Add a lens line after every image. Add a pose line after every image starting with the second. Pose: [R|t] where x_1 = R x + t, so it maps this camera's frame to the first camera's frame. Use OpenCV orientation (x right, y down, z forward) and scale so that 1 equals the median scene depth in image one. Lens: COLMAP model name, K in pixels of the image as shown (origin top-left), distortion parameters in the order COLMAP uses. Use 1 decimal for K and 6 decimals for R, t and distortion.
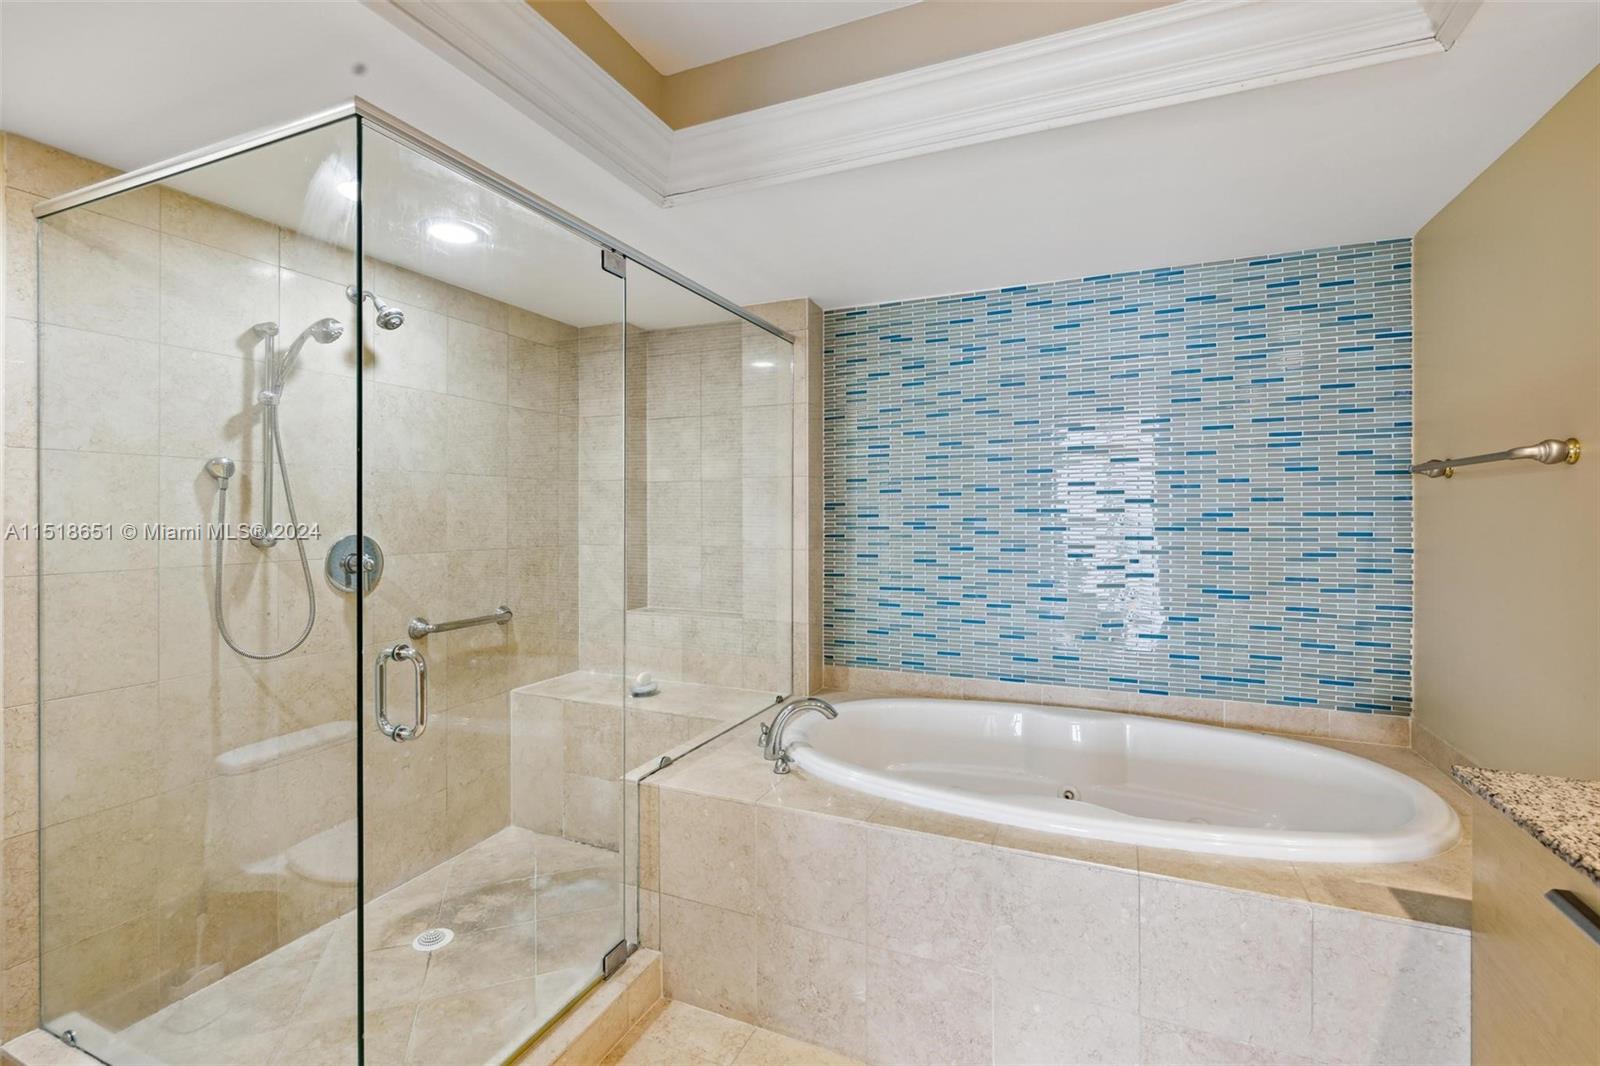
lens RADIAL K [[748.5, 0, 783.7], [0, 748.5, 502.6], [0, 0, 1]] dist [-0.000188, 0.002276]
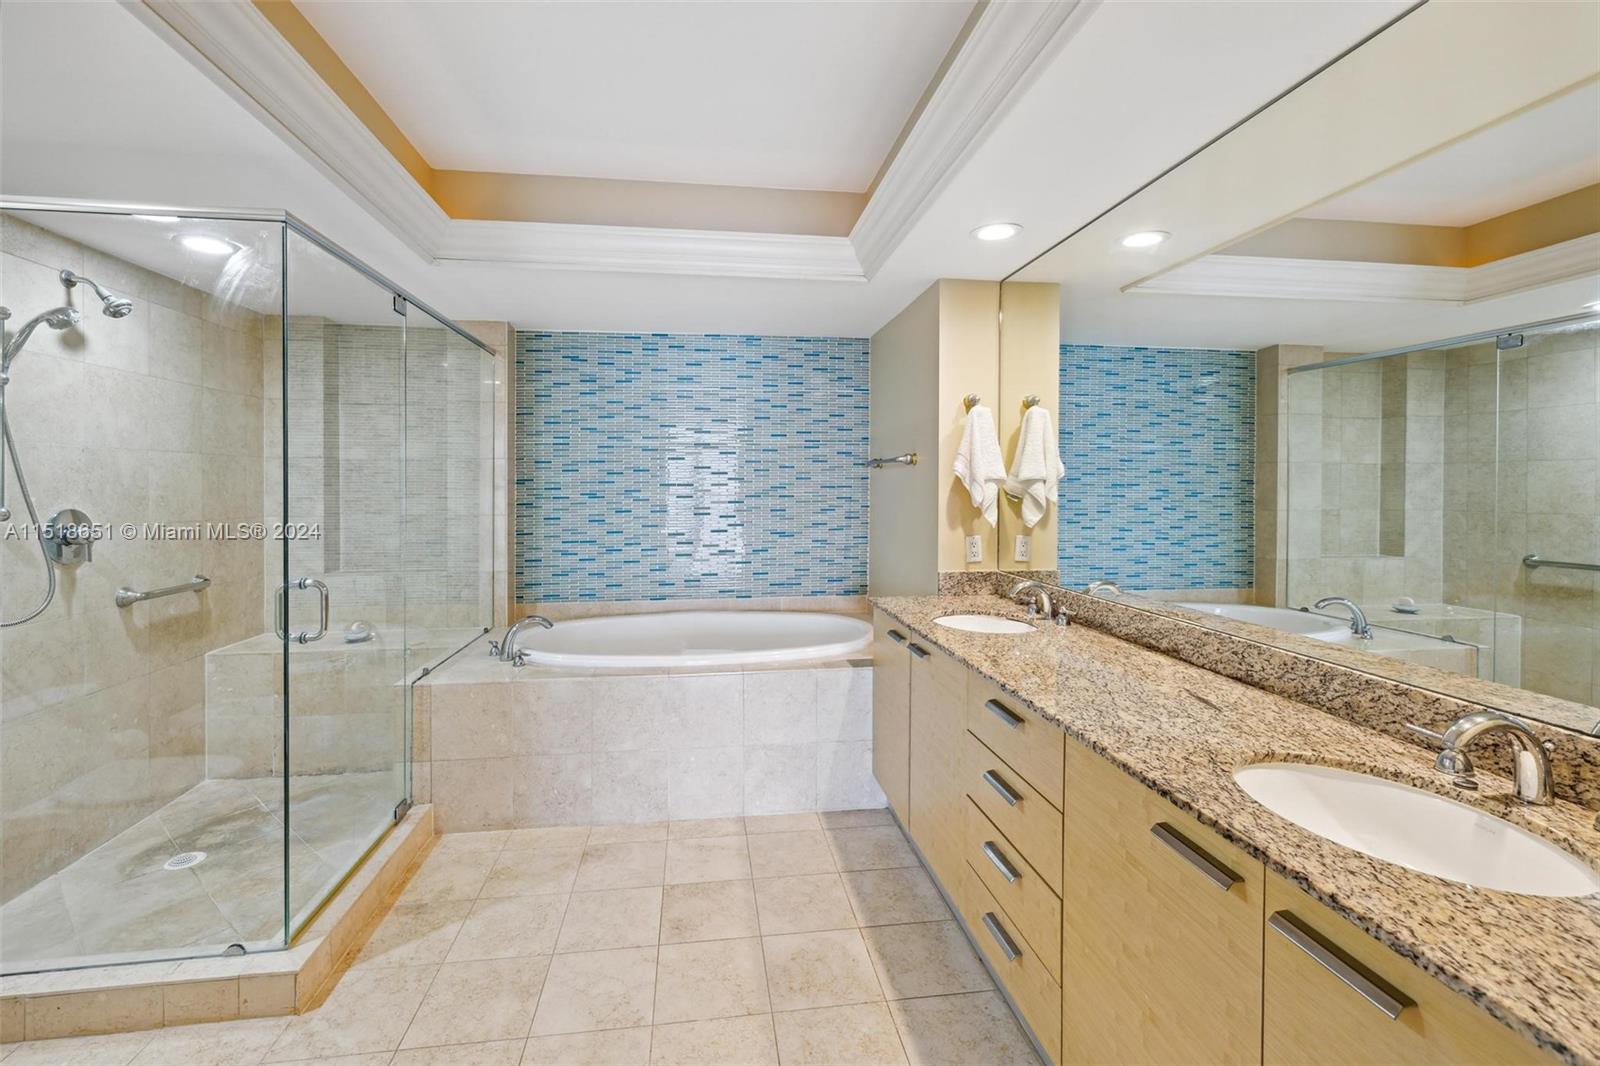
lens RADIAL K [[690.2, 0, 790.3], [0, 690.2, 486.0], [0, 0, 1]] dist [0.001670, 0.001301]
pose [[0.854171, -0.002197, 0.519988, -0.203347], [-0.005840, 0.999887, 0.013818, -0.008191], [-0.519960, -0.014840, 0.854062, -0.337404]]
